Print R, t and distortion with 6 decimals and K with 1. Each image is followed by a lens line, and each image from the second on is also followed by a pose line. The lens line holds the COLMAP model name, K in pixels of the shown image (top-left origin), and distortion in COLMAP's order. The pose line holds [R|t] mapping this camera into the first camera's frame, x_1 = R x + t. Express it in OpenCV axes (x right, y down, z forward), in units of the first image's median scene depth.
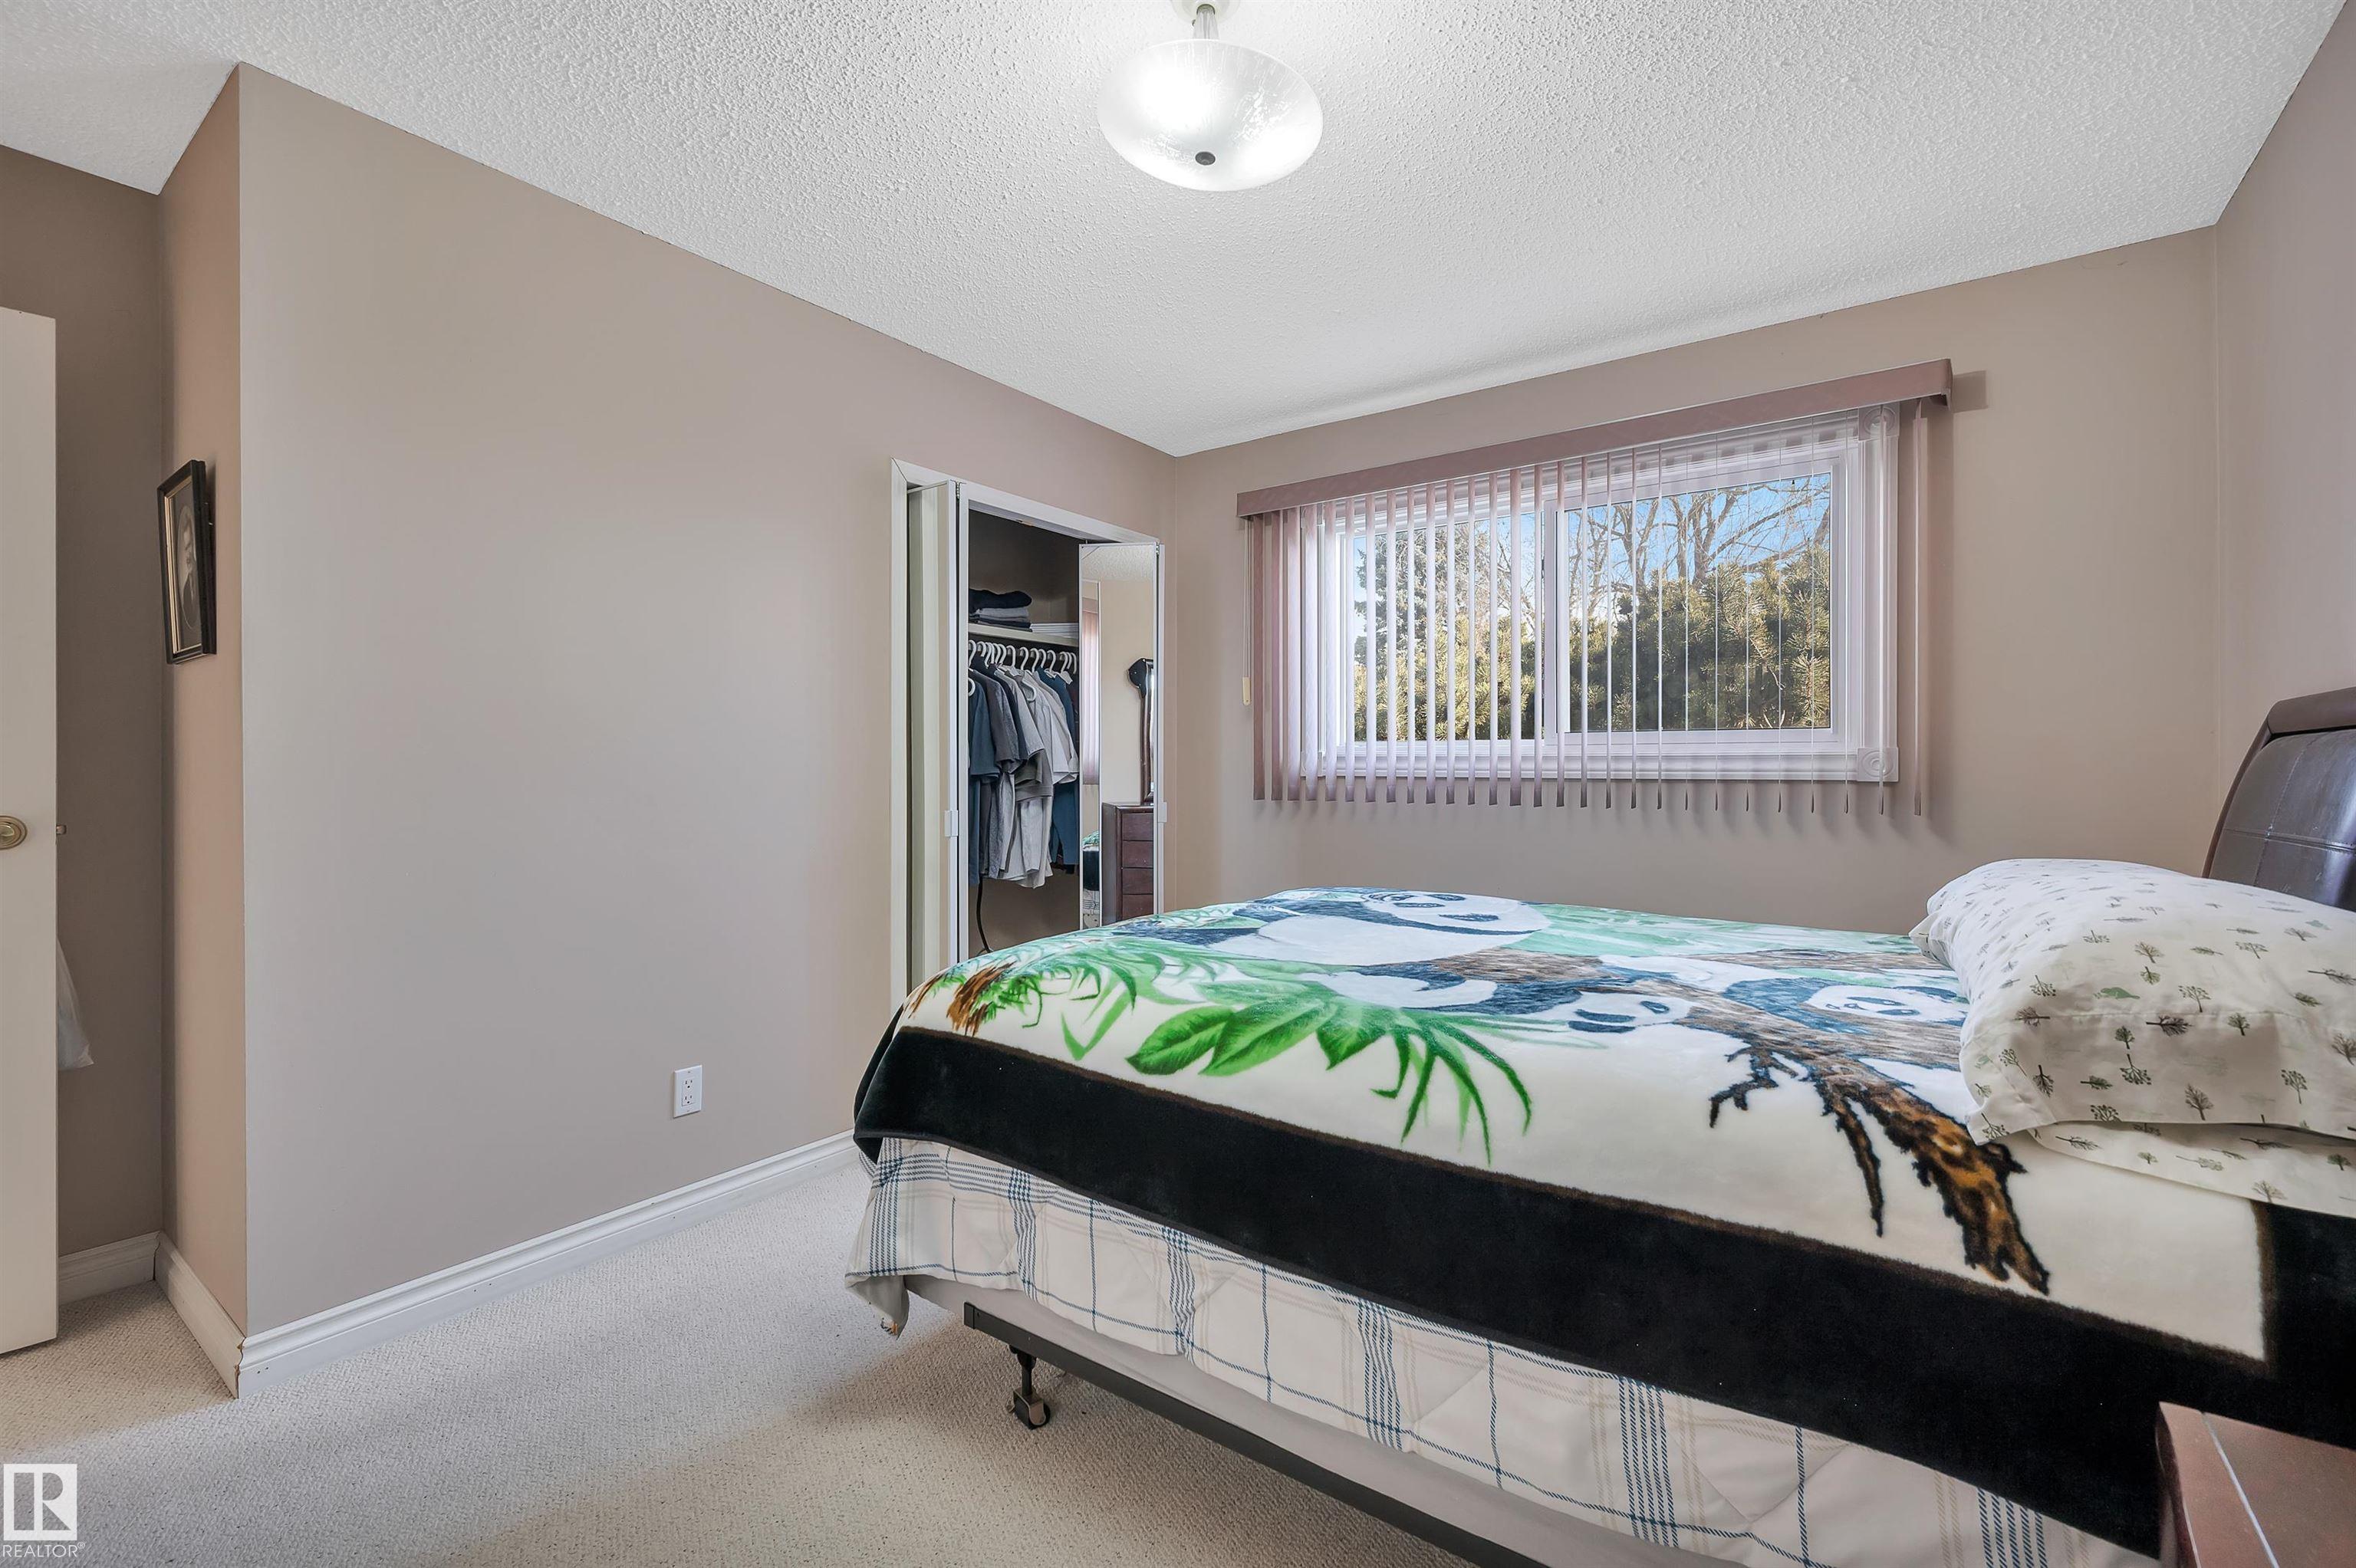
lens RADIAL K [[971.1, 0, 1185.6], [0, 971.1, 776.3], [0, 0, 1]] dist [-0.001294, -0.000110]
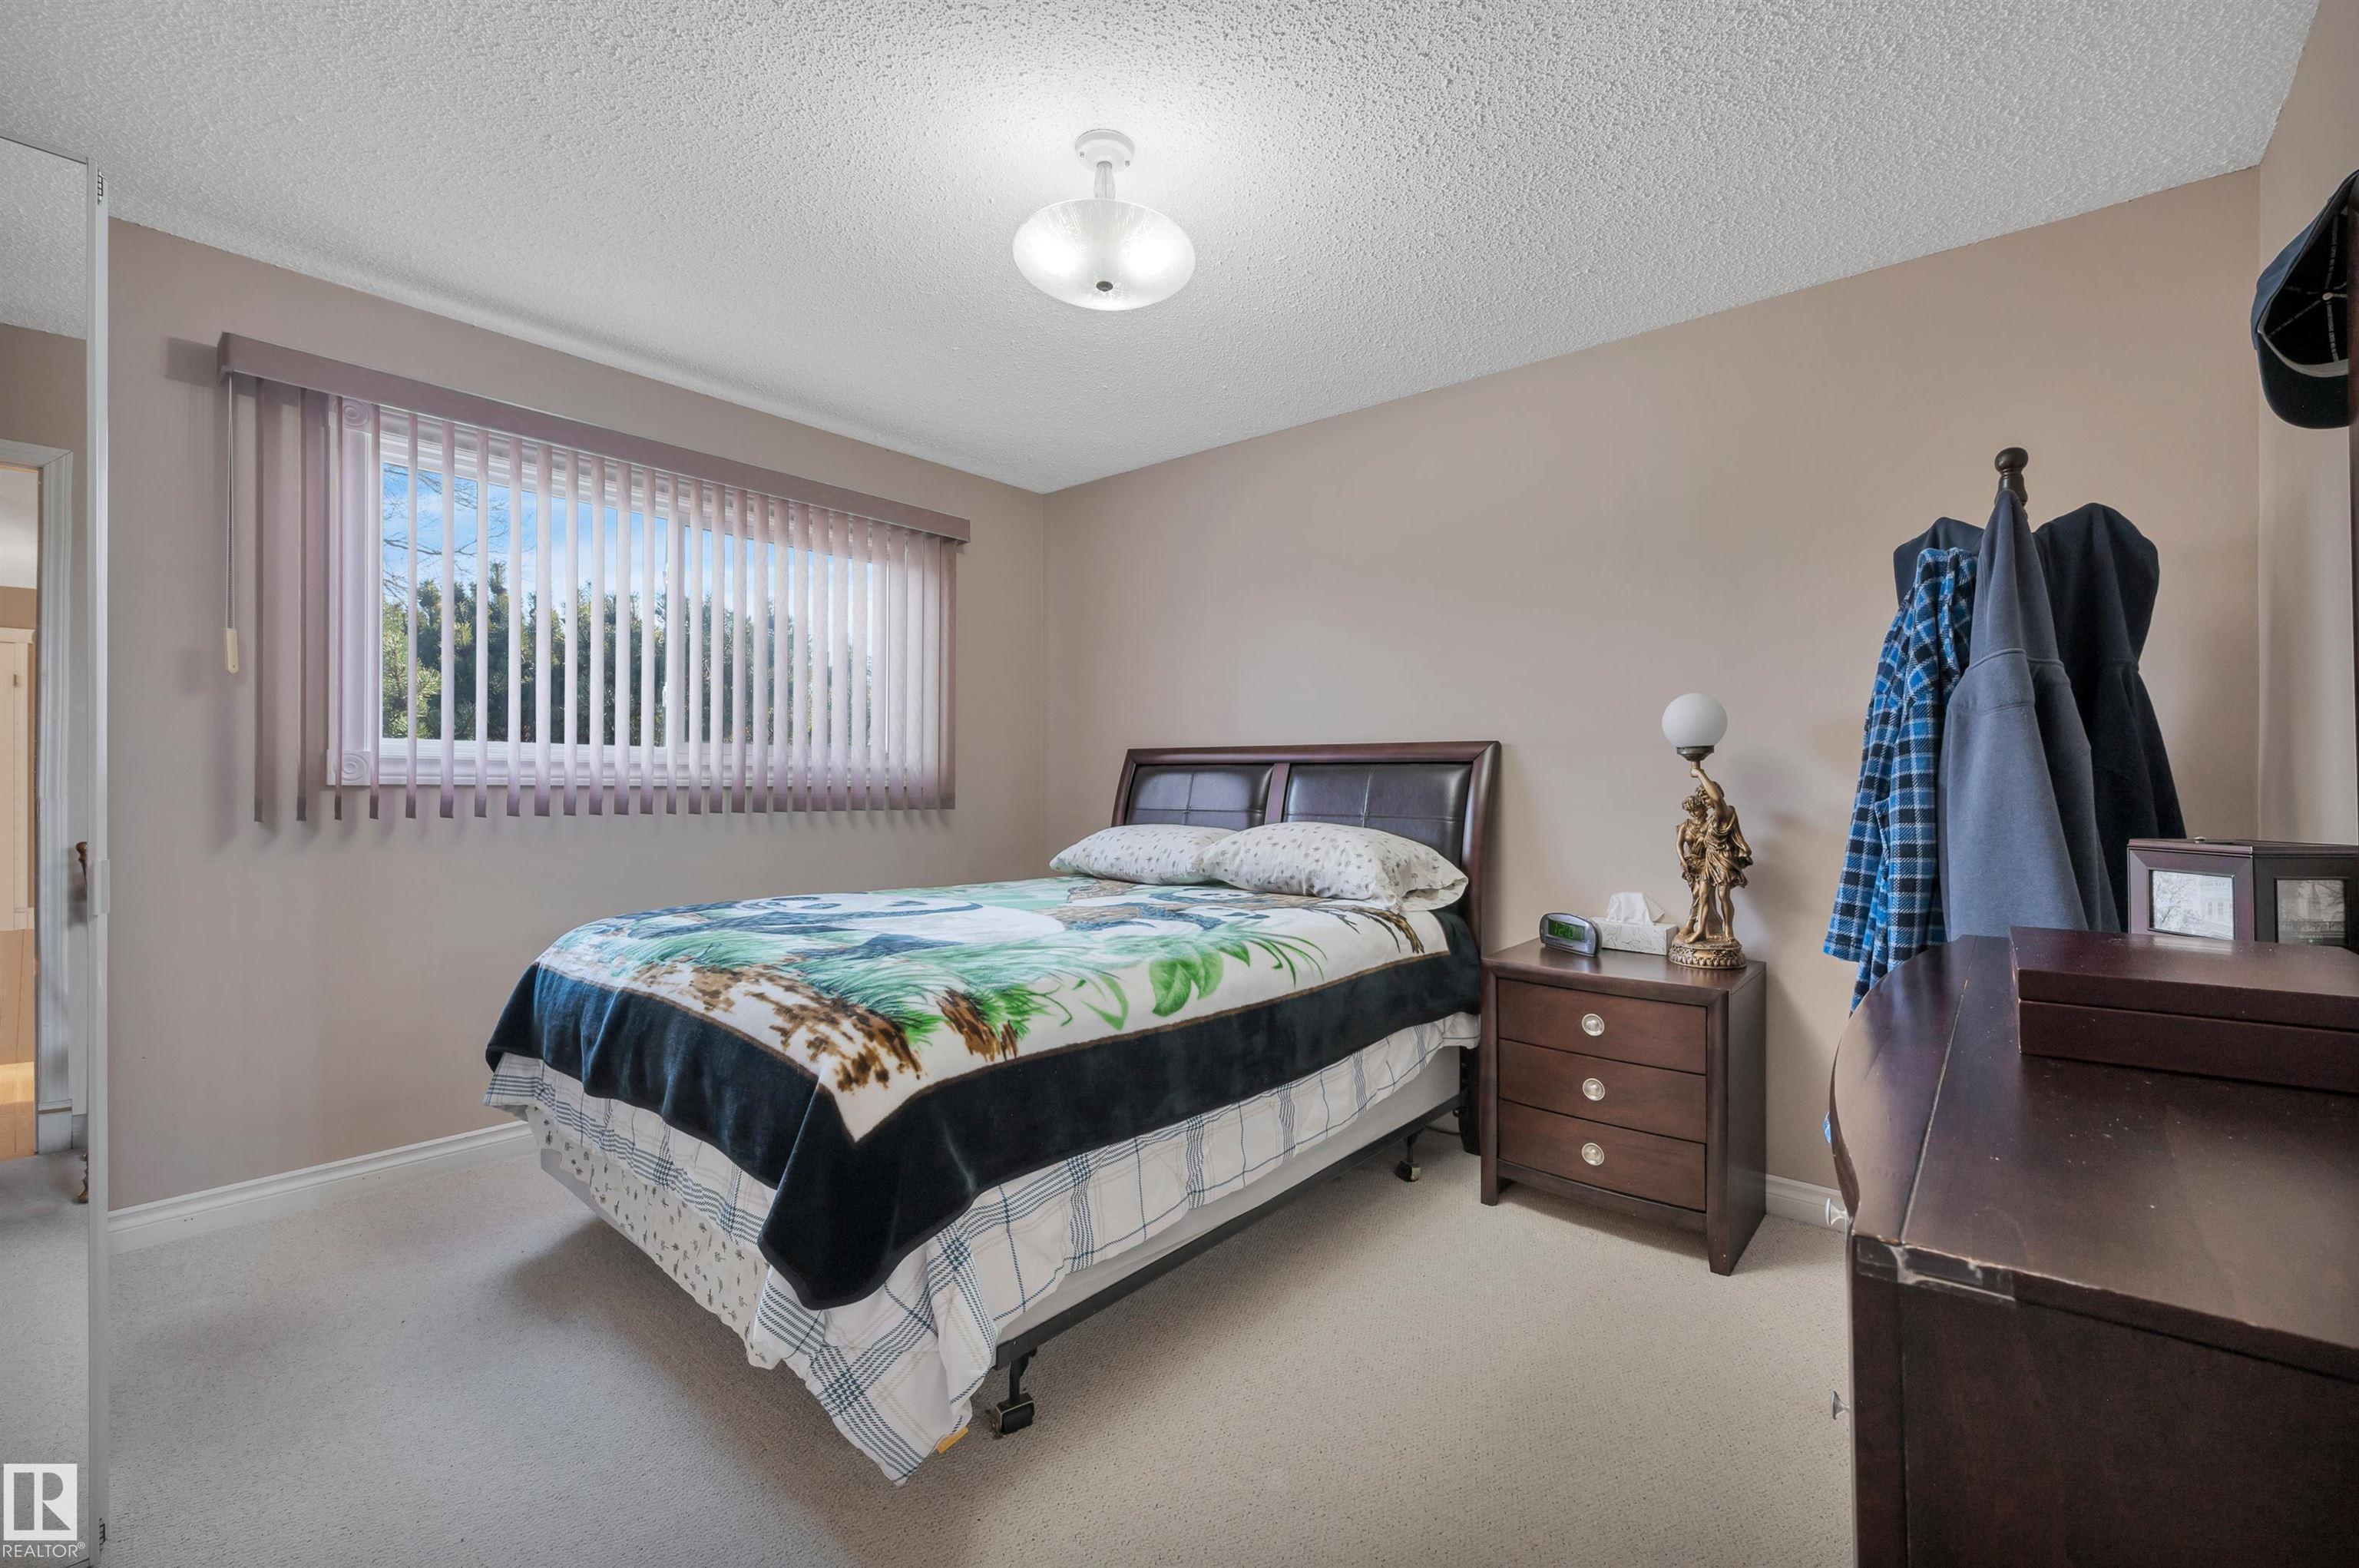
lens RADIAL K [[972.5, 0, 1182.9], [0, 972.5, 783.8], [0, 0, 1]] dist [-0.001294, -0.000110]
pose [[0.102434, -0.001312, 0.994739, -1.308718], [-0.002457, 0.999996, 0.001572, -0.007032], [-0.994737, -0.002605, 0.102430, 0.828820]]
